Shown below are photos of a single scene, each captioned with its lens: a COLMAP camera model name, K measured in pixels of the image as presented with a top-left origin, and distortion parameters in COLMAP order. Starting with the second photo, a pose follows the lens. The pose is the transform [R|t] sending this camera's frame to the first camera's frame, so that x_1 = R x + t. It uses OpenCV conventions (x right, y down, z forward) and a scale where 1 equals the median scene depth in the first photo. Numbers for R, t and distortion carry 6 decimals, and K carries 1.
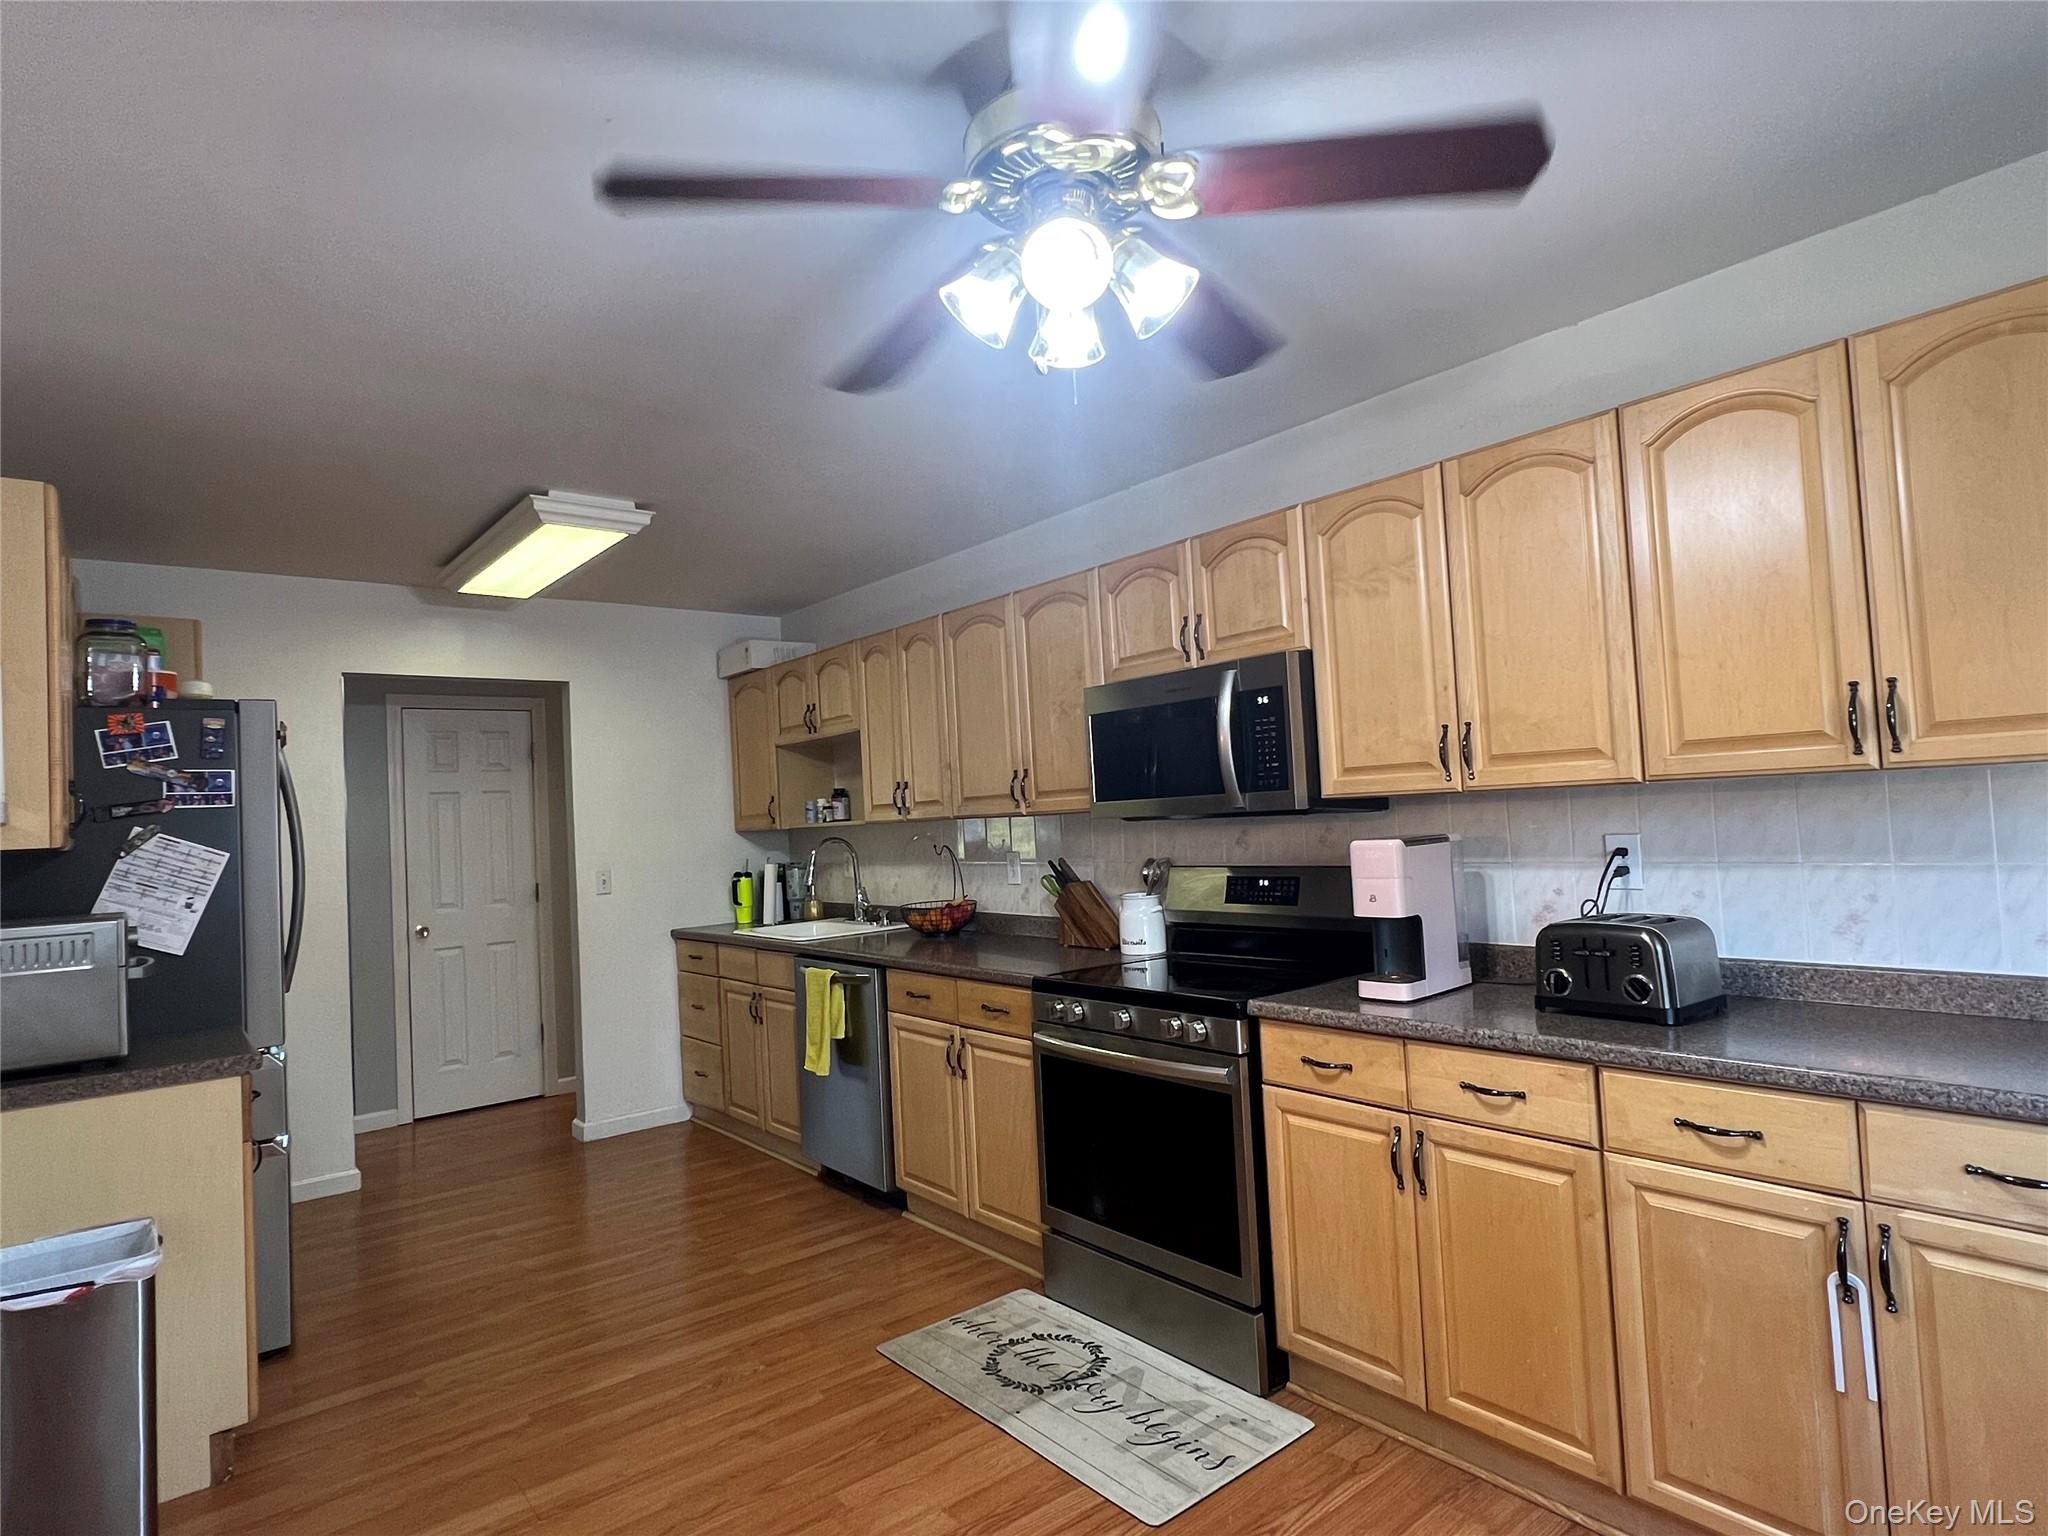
lens RADIAL K [[1120.3, 0, 1024.0], [0, 1120.3, 768.0], [0, 0, 1]] dist [-0.000226, -0.000111]
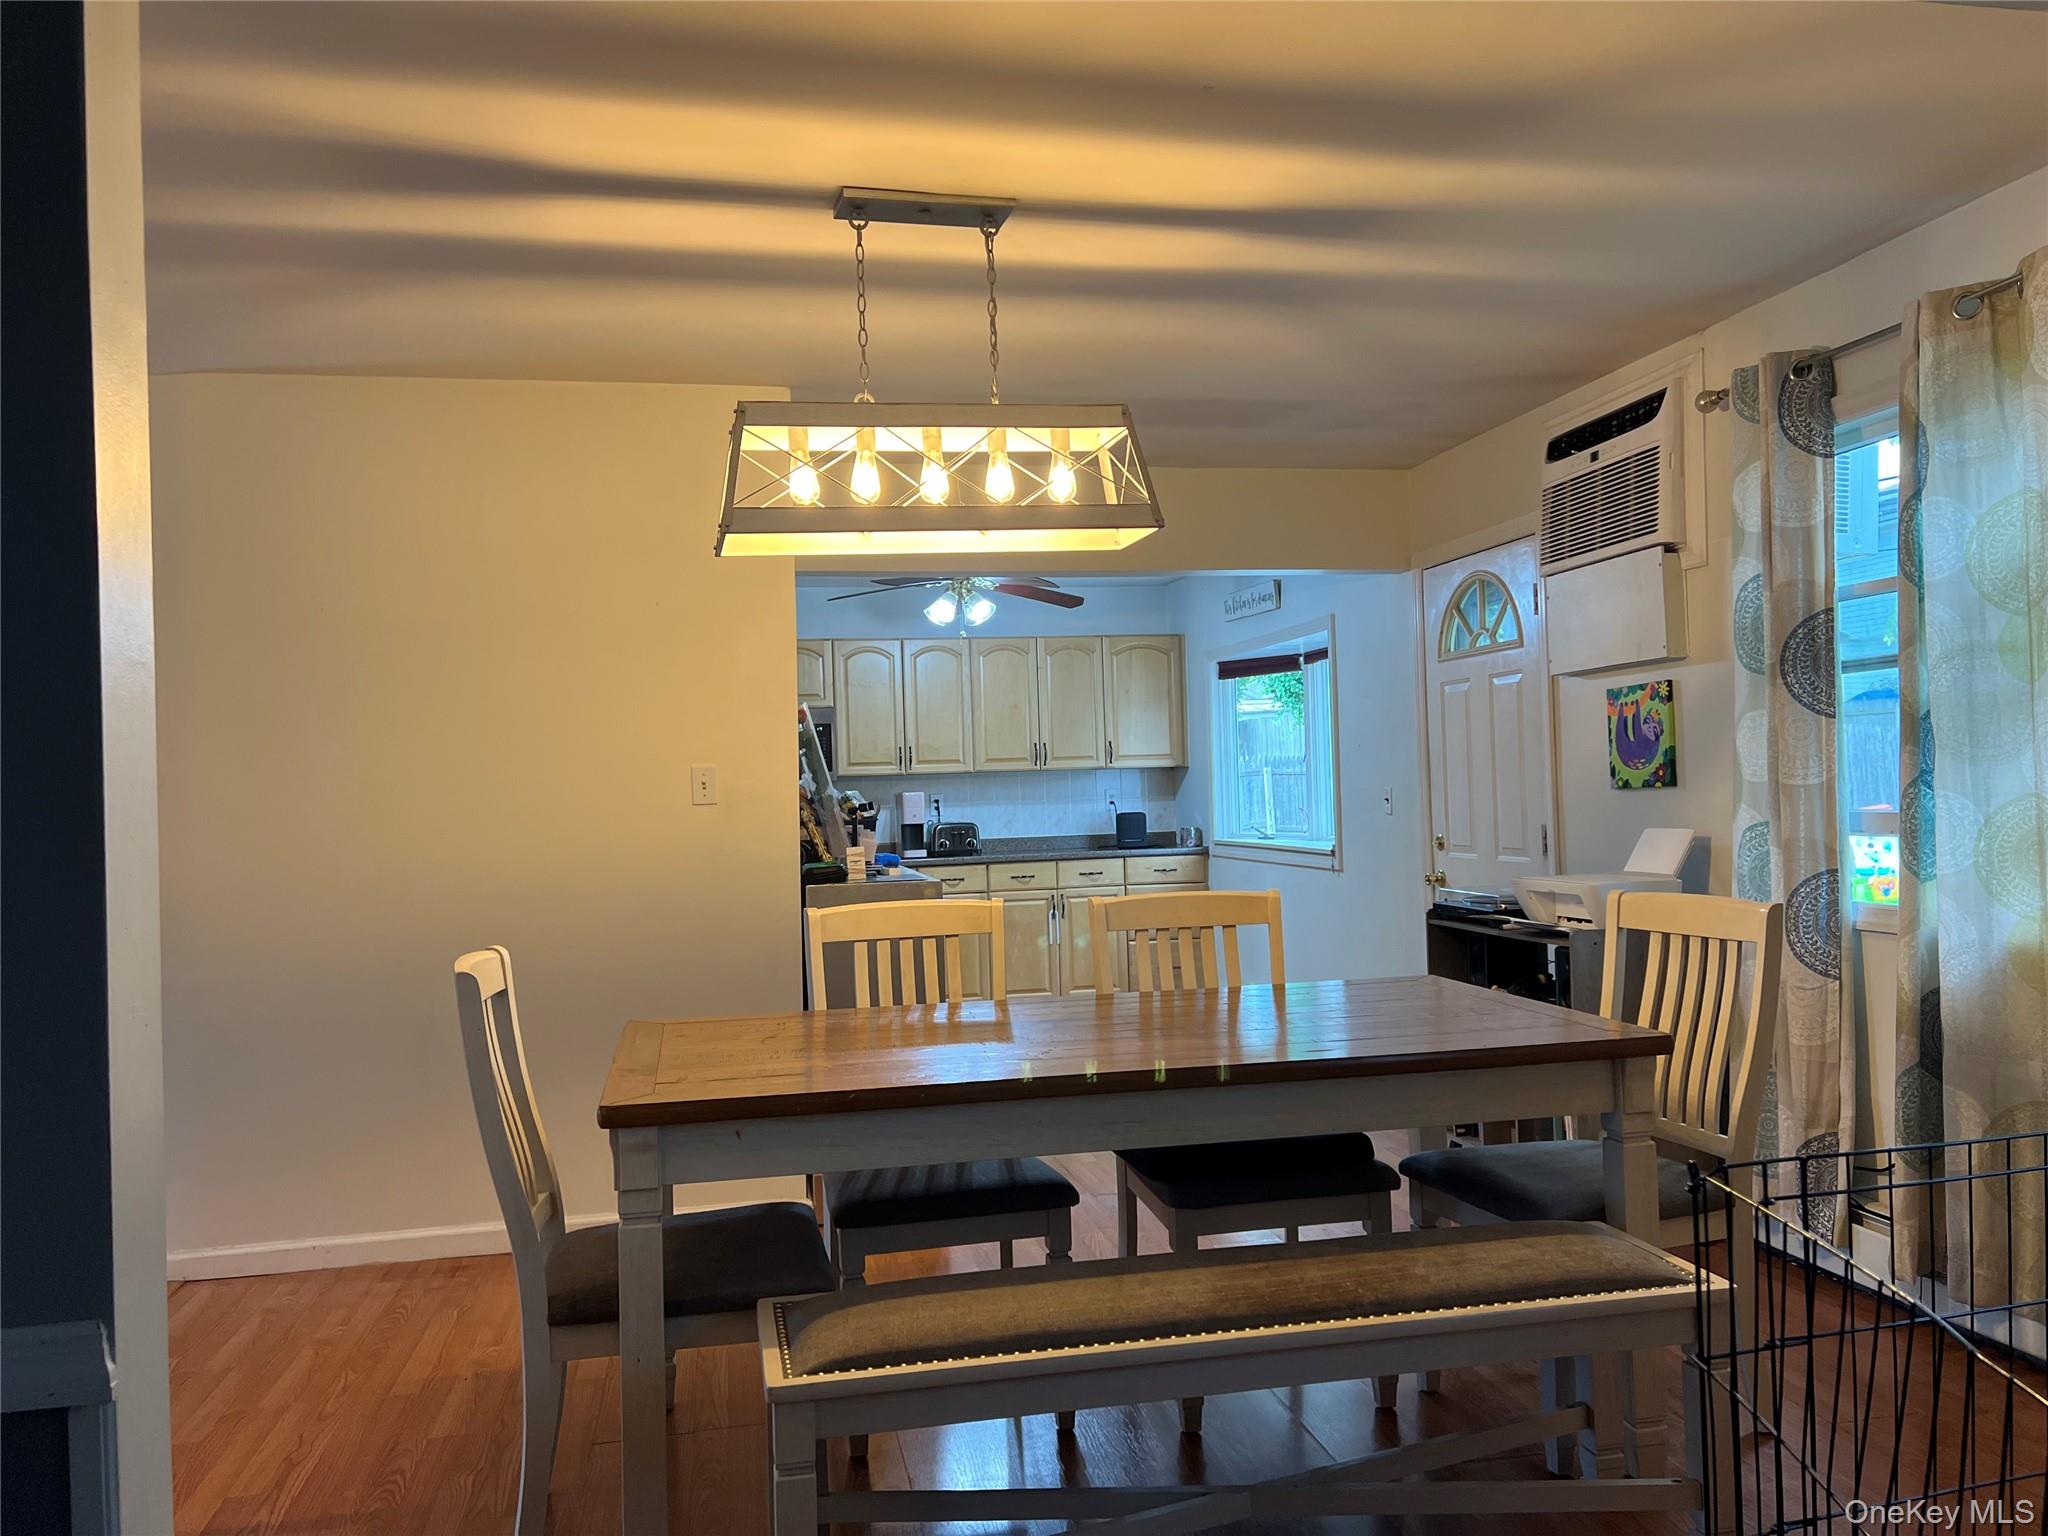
lens RADIAL K [[1546.9, 0, 1024.0], [0, 1546.9, 768.0], [0, 0, 1]] dist [-0.000712, -0.000219]
pose [[0.455120, 0.057072, 0.888599, -2.511060], [-0.030381, 0.998358, -0.048561, 0.164623], [-0.889912, -0.004896, 0.456107, -0.783172]]
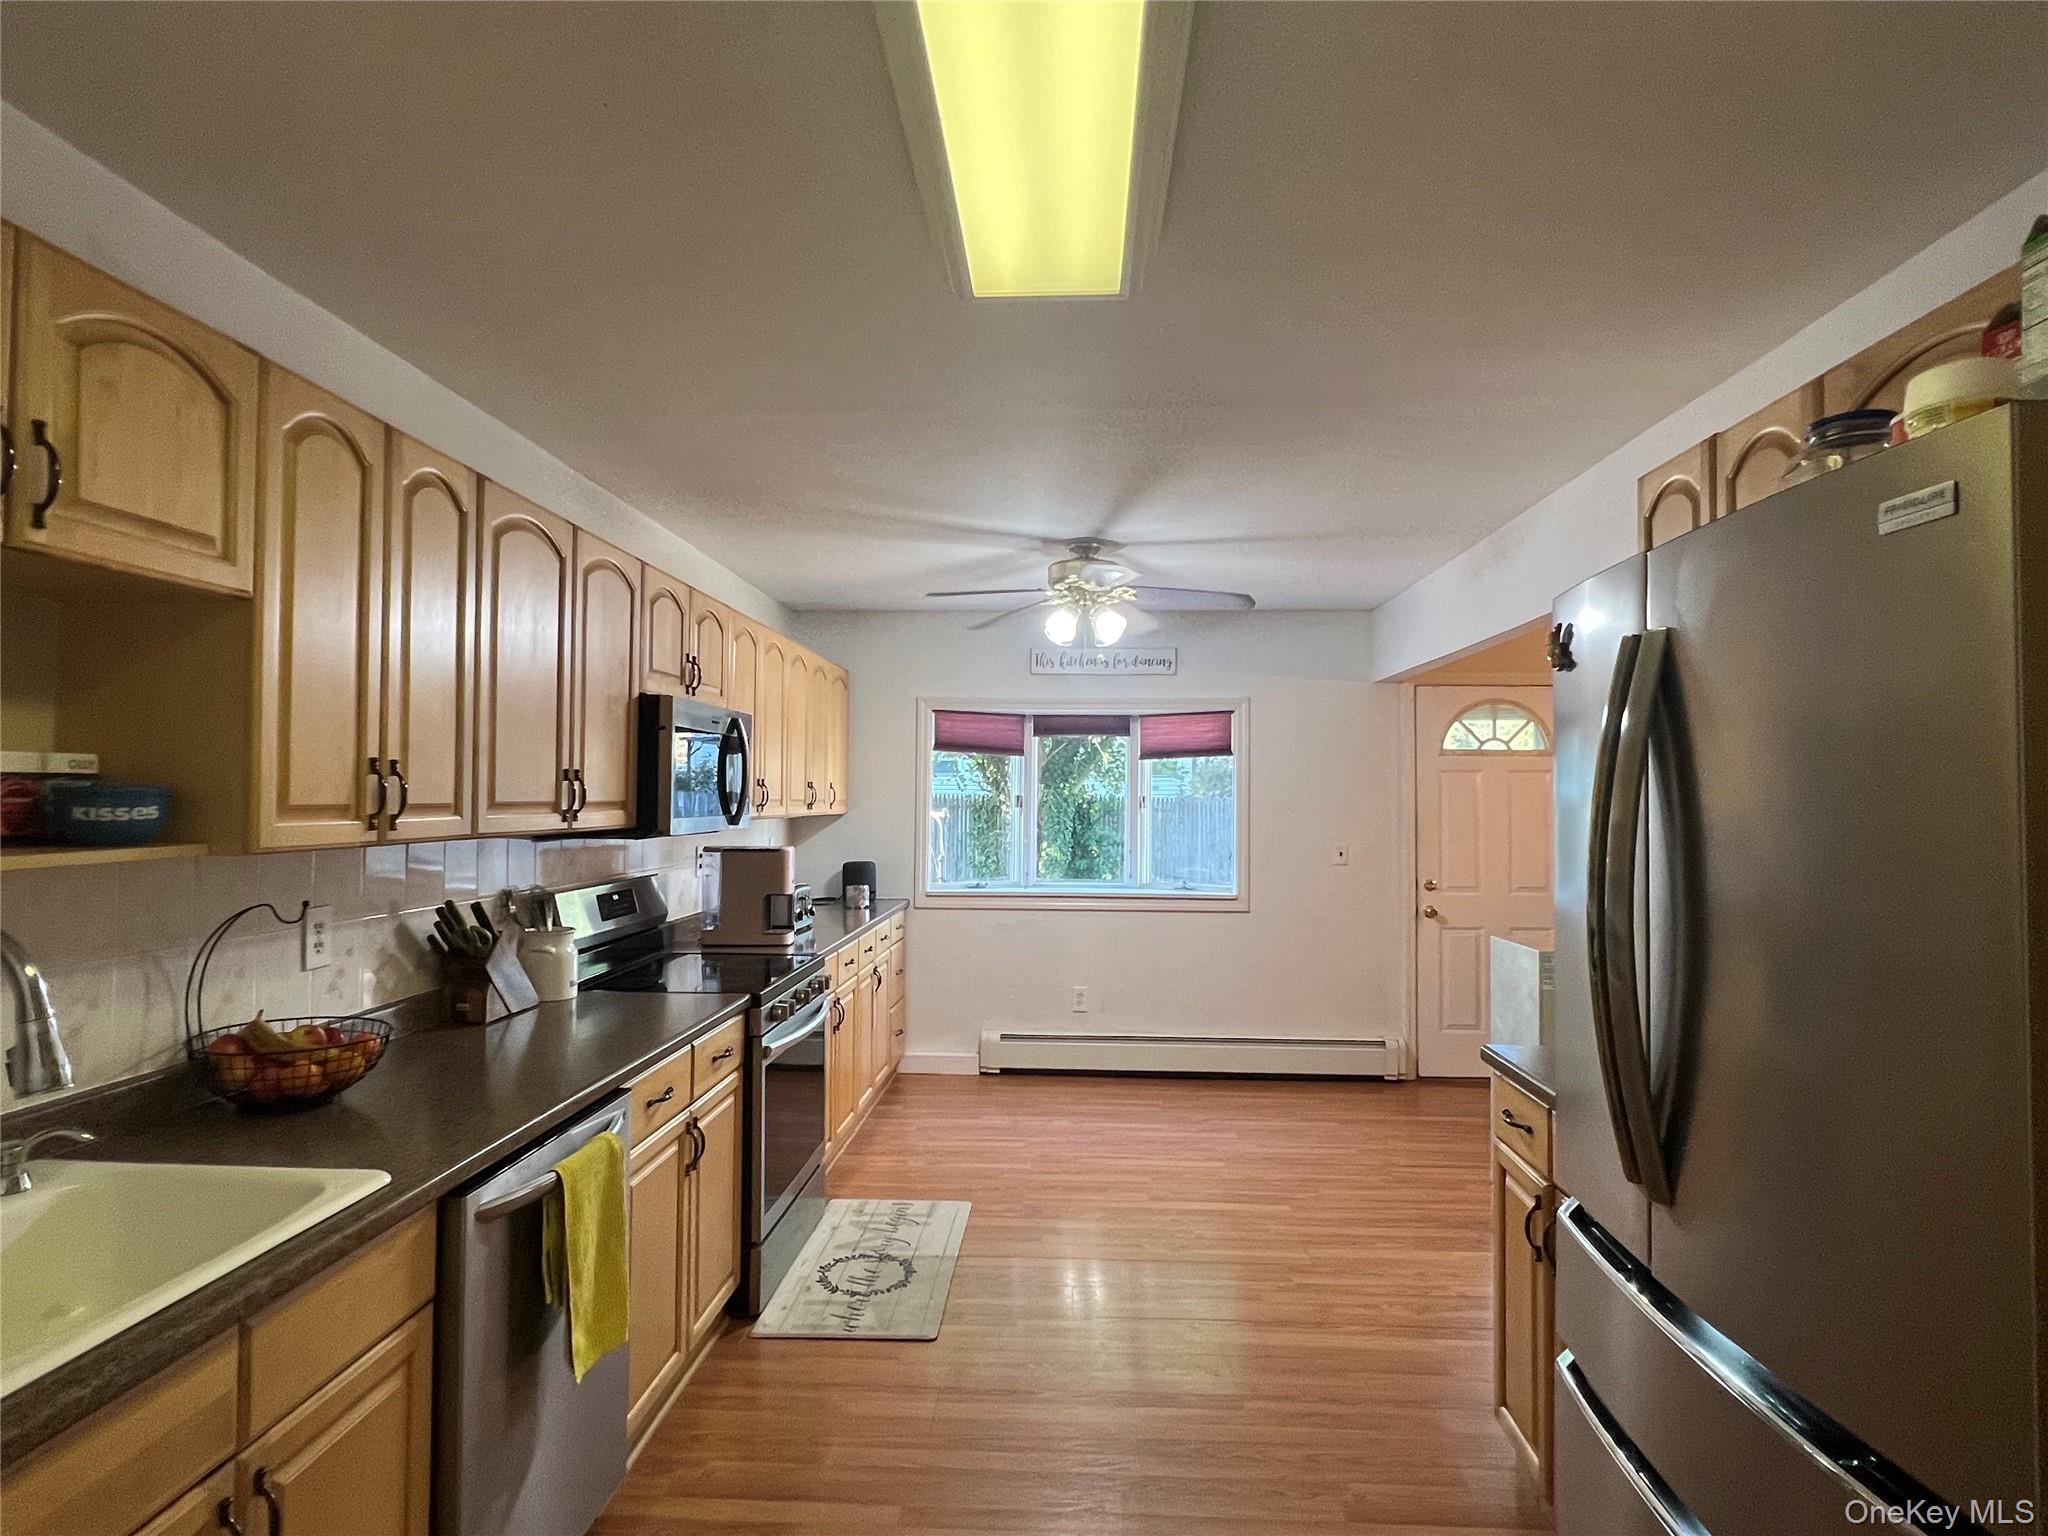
lens RADIAL K [[1120.3, 0, 1024.0], [0, 1120.3, 768.0], [0, 0, 1]] dist [-0.000226, -0.000111]
pose [[-0.743628, 0.065367, 0.665390, -1.068639], [0.006977, 0.995914, -0.090041, 0.104424], [-0.668557, -0.062314, -0.741046, 2.039989]]
